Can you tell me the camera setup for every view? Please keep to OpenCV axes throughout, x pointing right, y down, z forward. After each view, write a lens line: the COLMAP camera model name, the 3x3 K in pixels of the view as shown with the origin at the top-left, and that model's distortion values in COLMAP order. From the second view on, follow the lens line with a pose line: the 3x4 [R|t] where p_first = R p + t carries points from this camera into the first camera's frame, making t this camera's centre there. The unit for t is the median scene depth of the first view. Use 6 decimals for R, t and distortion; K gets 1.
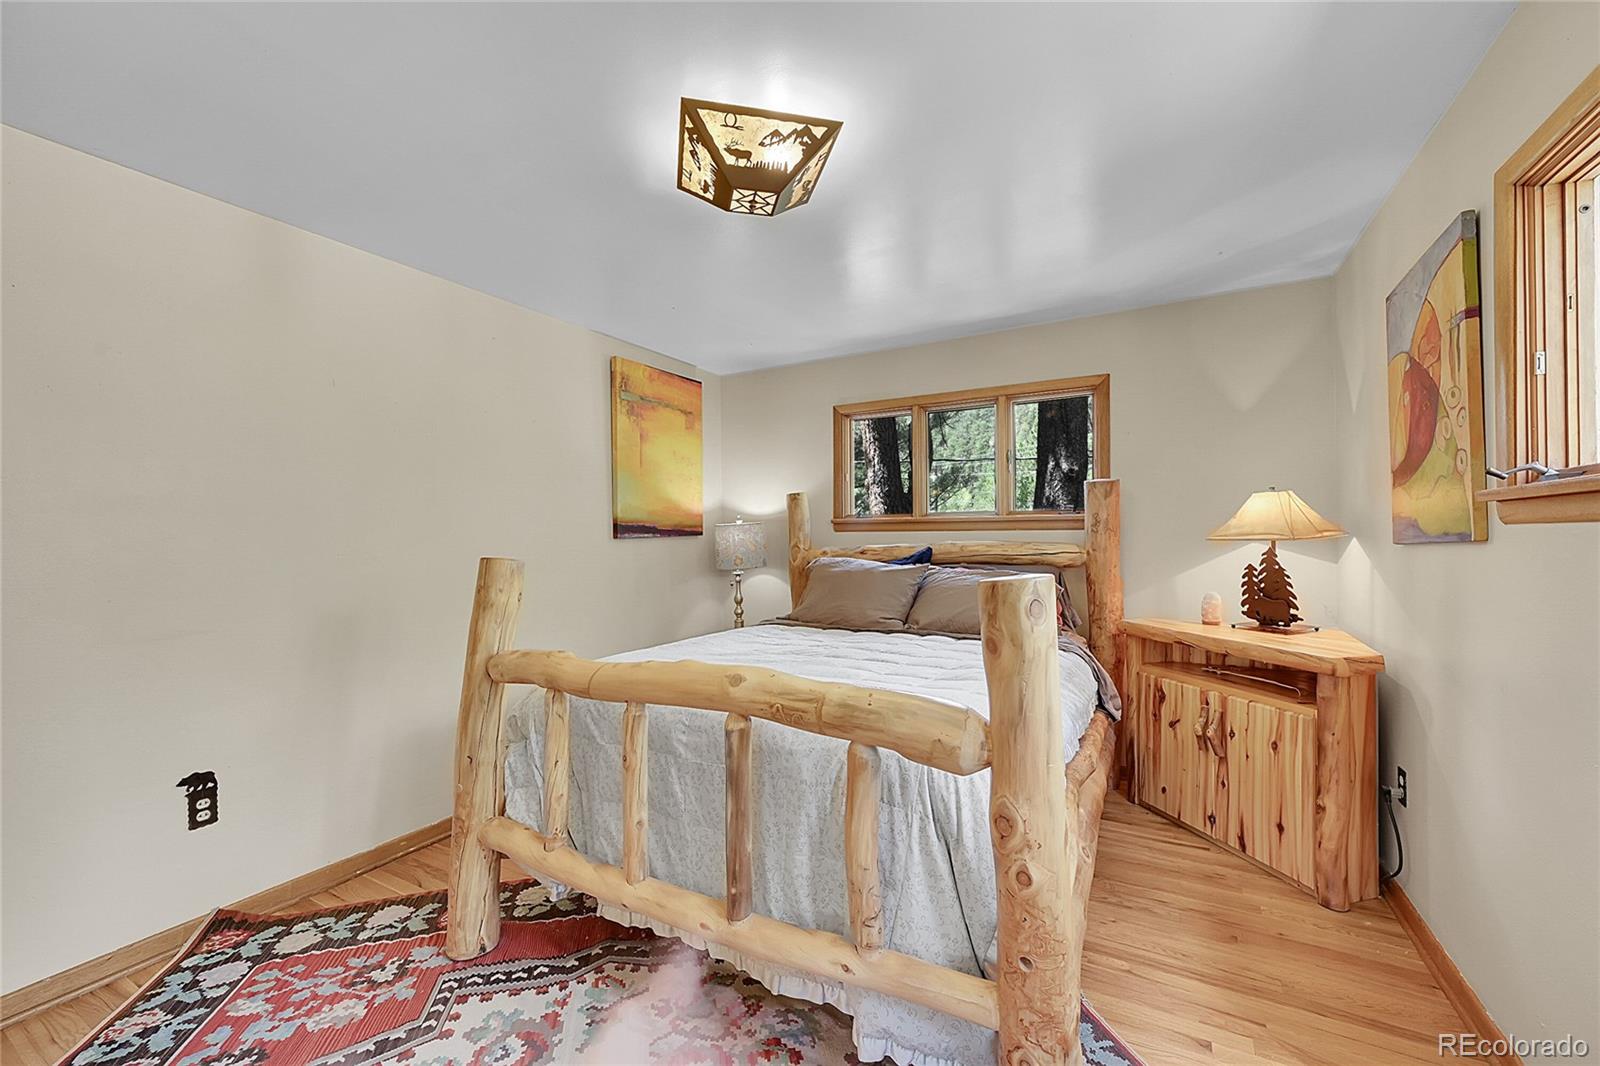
lens RADIAL K [[626.9, 0, 801.1], [0, 626.9, 533.5], [0, 0, 1]] dist [0.000424, -0.000066]
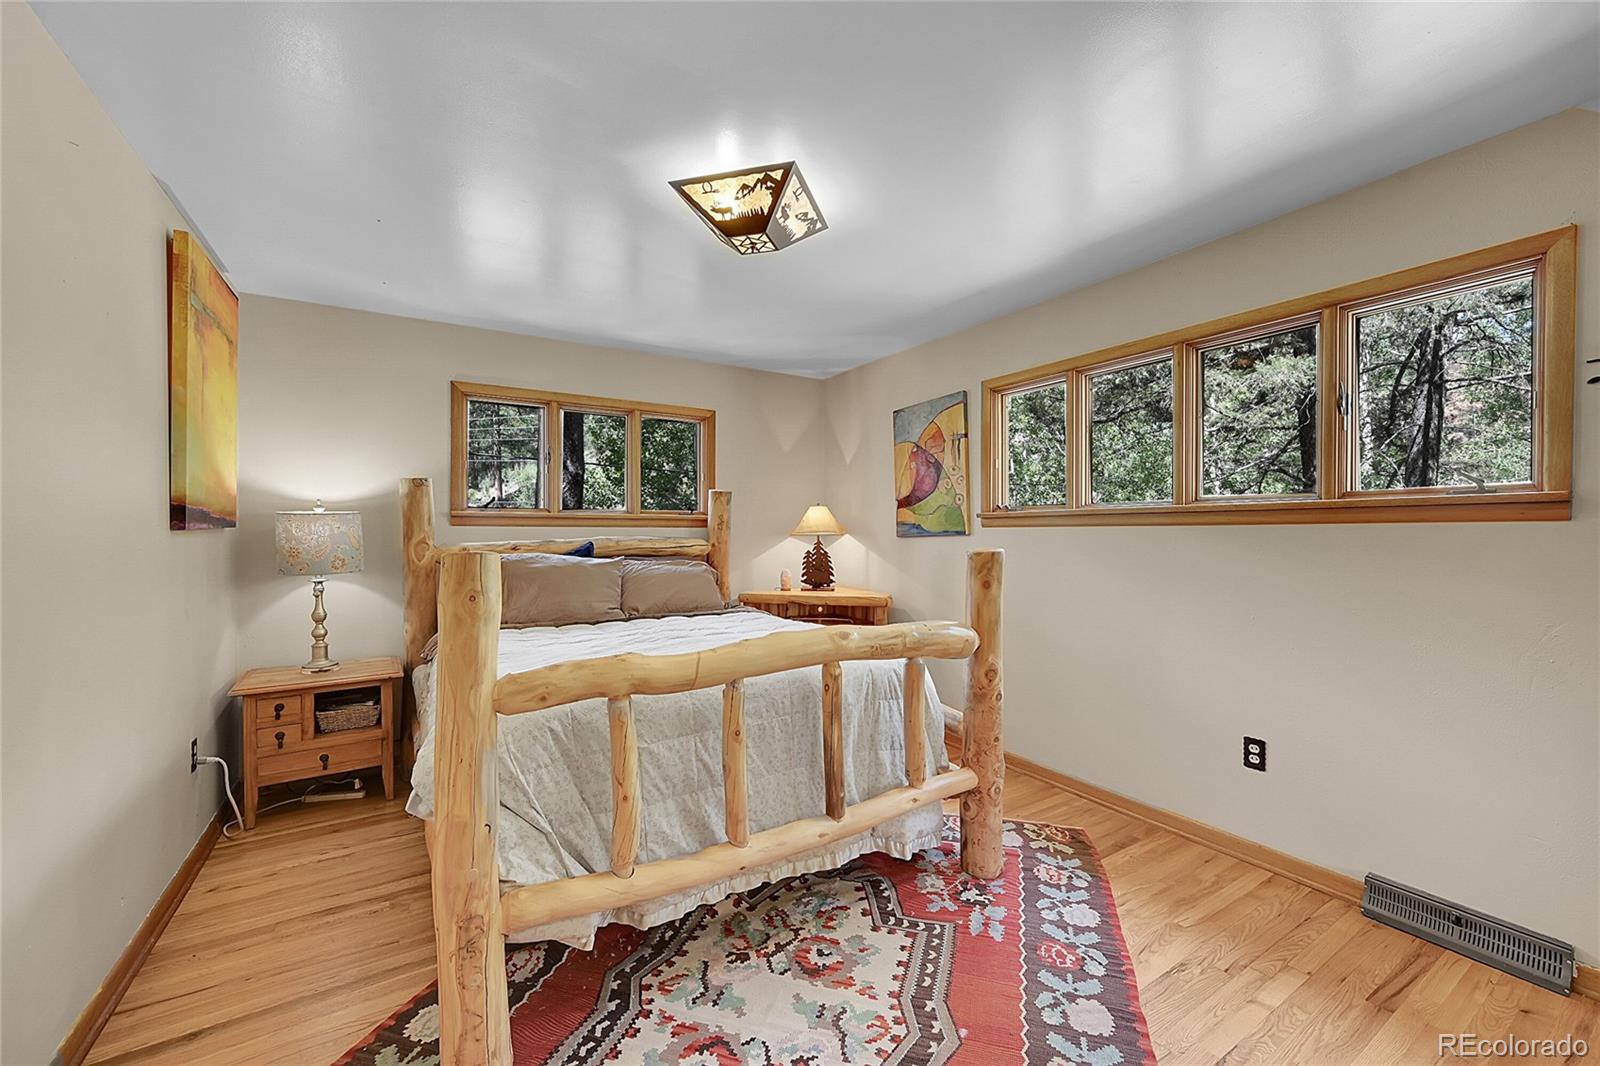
lens RADIAL K [[626.9, 0, 802.0], [0, 626.9, 533.0], [0, 0, 1]] dist [0.000424, -0.000066]
pose [[0.483916, 0.007696, 0.875081, -1.040284], [-0.007247, 0.999962, -0.004787, 0.018066], [-0.875085, -0.004025, 0.483953, 0.344103]]
